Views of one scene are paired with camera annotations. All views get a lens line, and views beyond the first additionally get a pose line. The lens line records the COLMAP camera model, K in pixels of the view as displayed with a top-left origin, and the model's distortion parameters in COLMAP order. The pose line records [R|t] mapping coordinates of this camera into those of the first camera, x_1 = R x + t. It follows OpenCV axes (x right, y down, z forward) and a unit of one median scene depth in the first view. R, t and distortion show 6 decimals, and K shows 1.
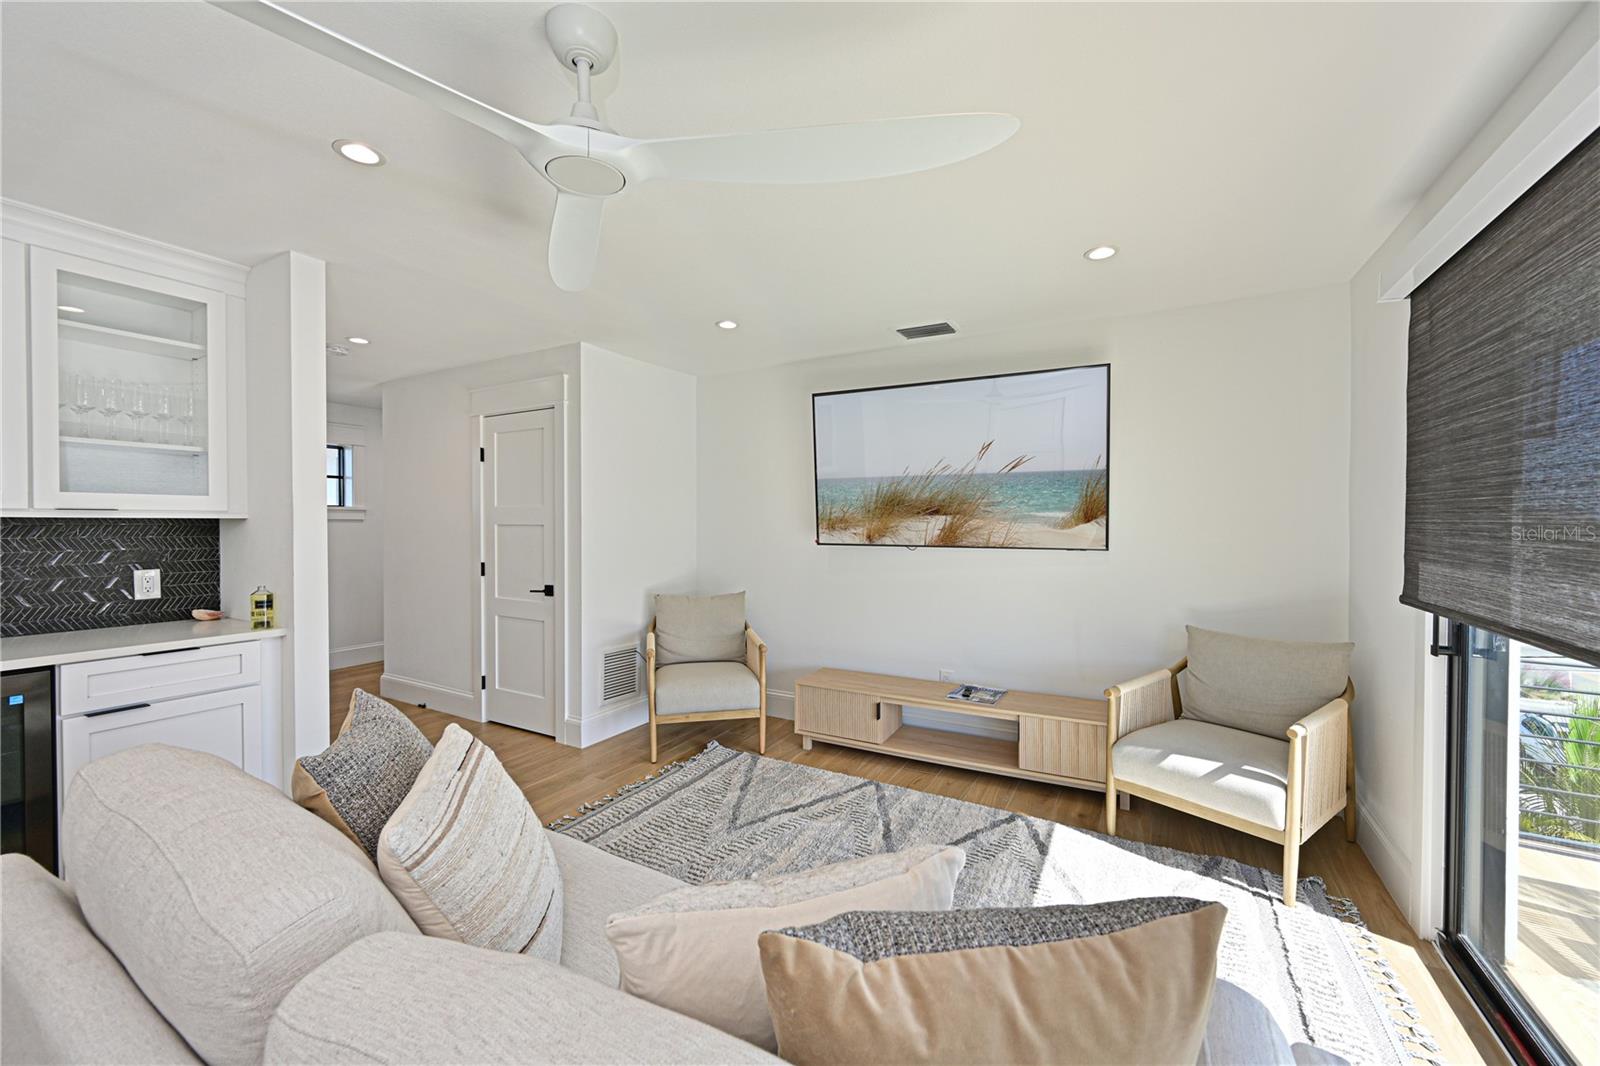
lens RADIAL K [[624.8, 0, 797.3], [0, 624.8, 532.0], [0, 0, 1]] dist [0.000936, 0.000005]
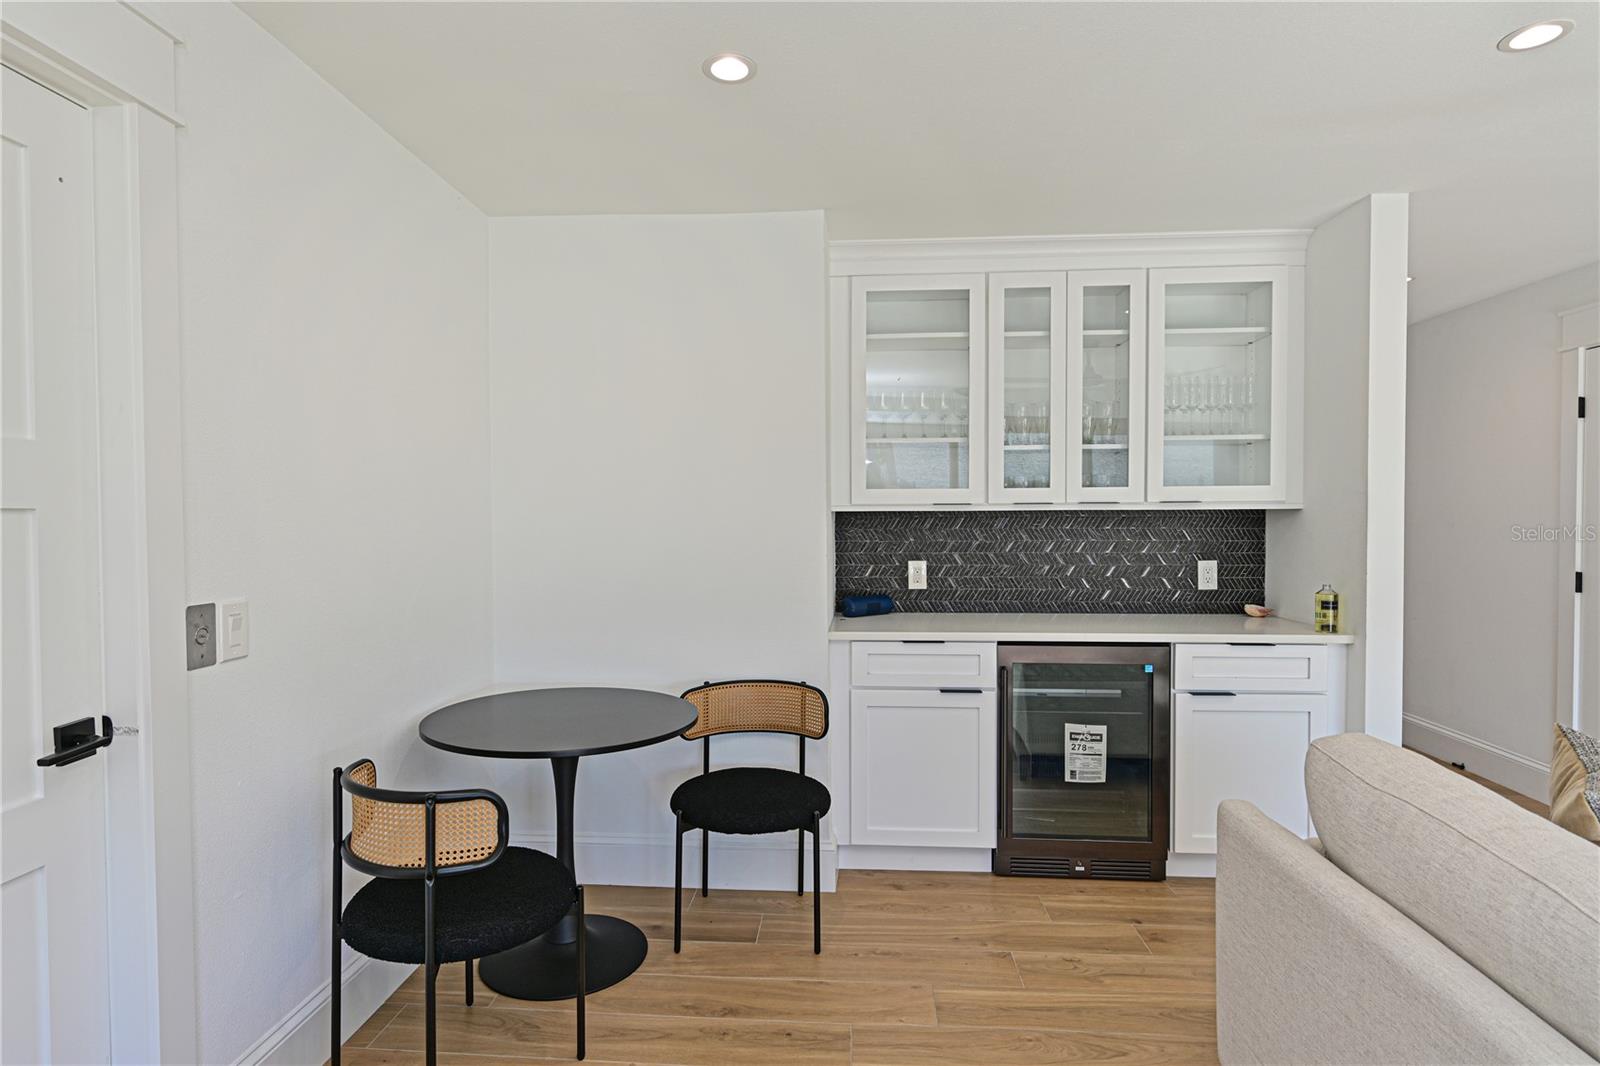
lens RADIAL K [[842.5, 0, 799.3], [0, 842.5, 529.9], [0, 0, 1]] dist [-0.000973, -0.000199]
pose [[0.435393, 0.010419, -0.900180, -0.104914], [-0.006022, 0.999944, 0.008662, 0.002991], [0.900220, 0.001649, 0.435432, -0.193231]]
